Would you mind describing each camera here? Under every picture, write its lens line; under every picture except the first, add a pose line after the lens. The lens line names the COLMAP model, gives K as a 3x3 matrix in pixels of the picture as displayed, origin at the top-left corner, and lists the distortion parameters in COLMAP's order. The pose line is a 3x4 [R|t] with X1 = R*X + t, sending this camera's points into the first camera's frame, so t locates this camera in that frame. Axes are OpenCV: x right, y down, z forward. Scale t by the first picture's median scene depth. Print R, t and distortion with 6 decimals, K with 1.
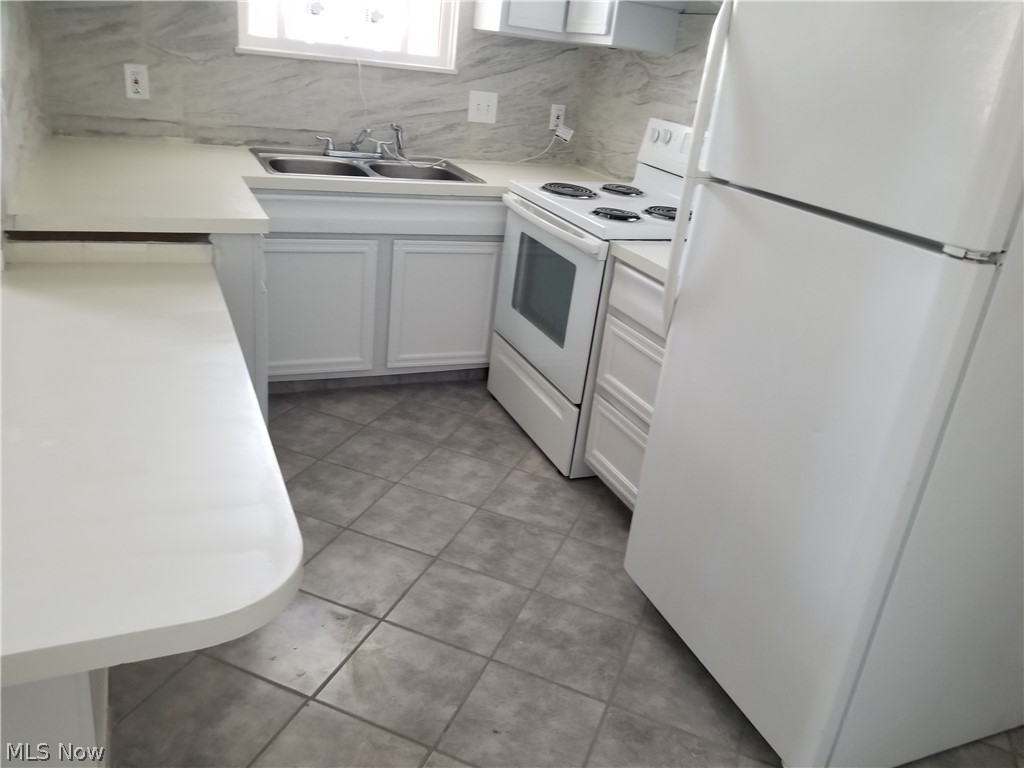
lens RADIAL K [[820.1, 0, 512.3], [0, 820.1, 369.4], [0, 0, 1]] dist [0.114019, -0.239393]
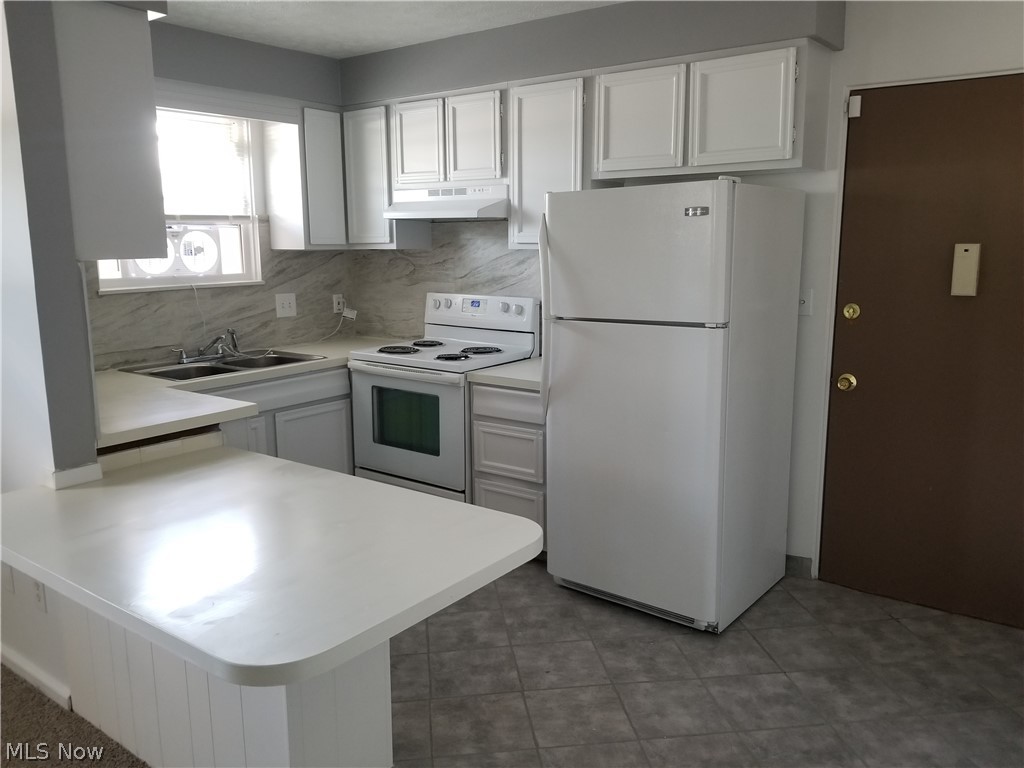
lens RADIAL K [[820.1, 0, 512.3], [0, 820.1, 369.4], [0, 0, 1]] dist [0.114019, -0.239393]
pose [[0.869473, -0.197438, 0.452809, -0.359089], [0.280506, 0.951864, -0.123581, 0.034786], [-0.406613, 0.234466, 0.883002, -0.262958]]
